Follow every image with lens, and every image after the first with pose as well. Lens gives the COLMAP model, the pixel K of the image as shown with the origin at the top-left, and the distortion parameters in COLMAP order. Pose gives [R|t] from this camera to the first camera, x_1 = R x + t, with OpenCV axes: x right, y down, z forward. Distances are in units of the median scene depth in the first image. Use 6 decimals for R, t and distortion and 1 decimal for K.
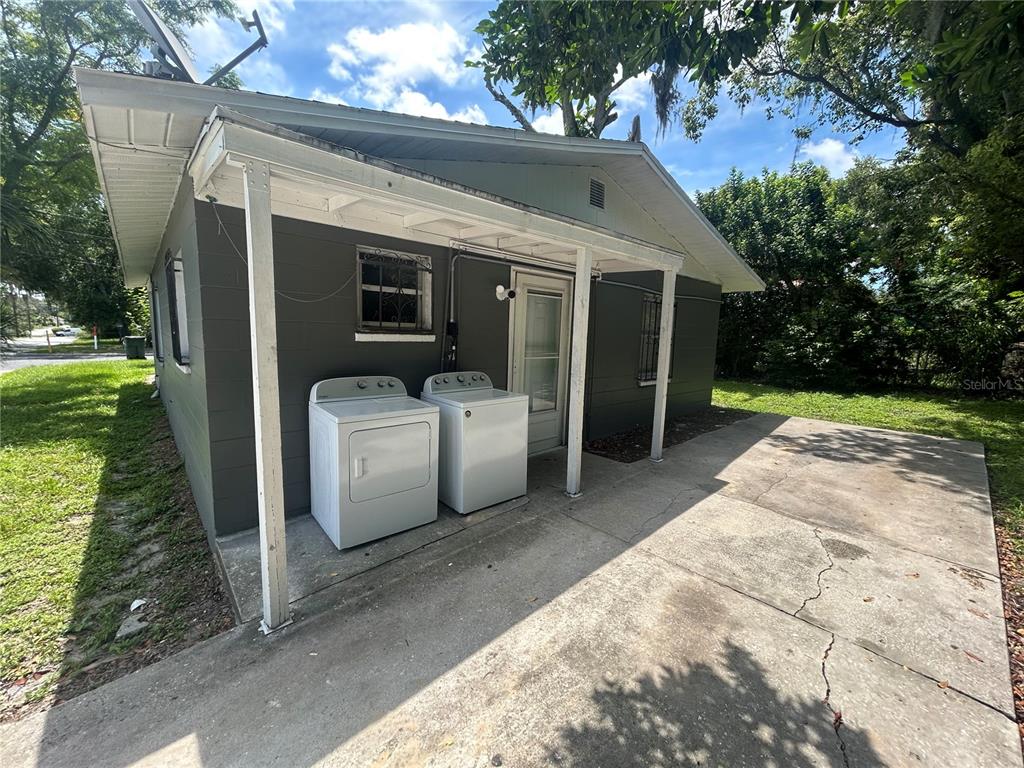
lens RADIAL K [[411.5, 0, 509.1], [0, 411.5, 384.7], [0, 0, 1]] dist [-0.001017, 0.001732]
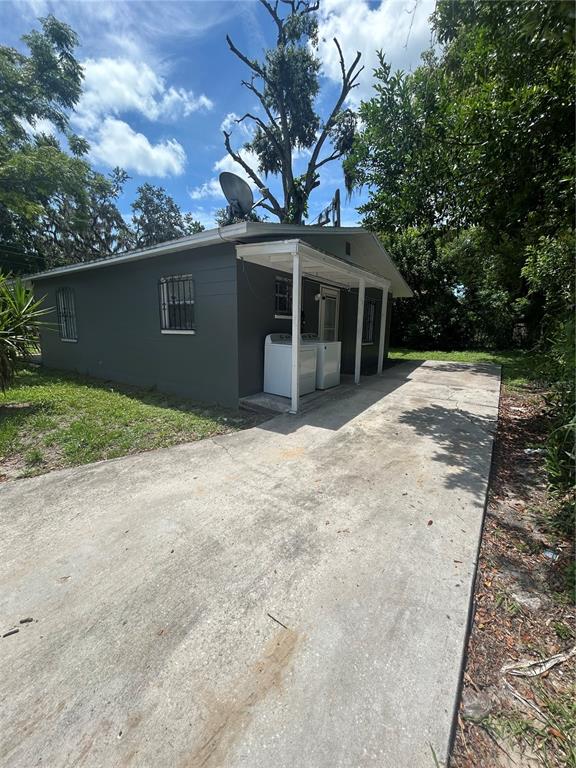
lens RADIAL K [[308.7, 0, 290.5], [0, 308.7, 388.9], [0, 0, 1]] dist [-0.001017, 0.001732]
pose [[0.971152, -0.061888, 0.230288, -0.264808], [0.046069, 0.996234, 0.073454, 0.062036], [-0.233967, -0.060726, 0.970346, -0.267610]]
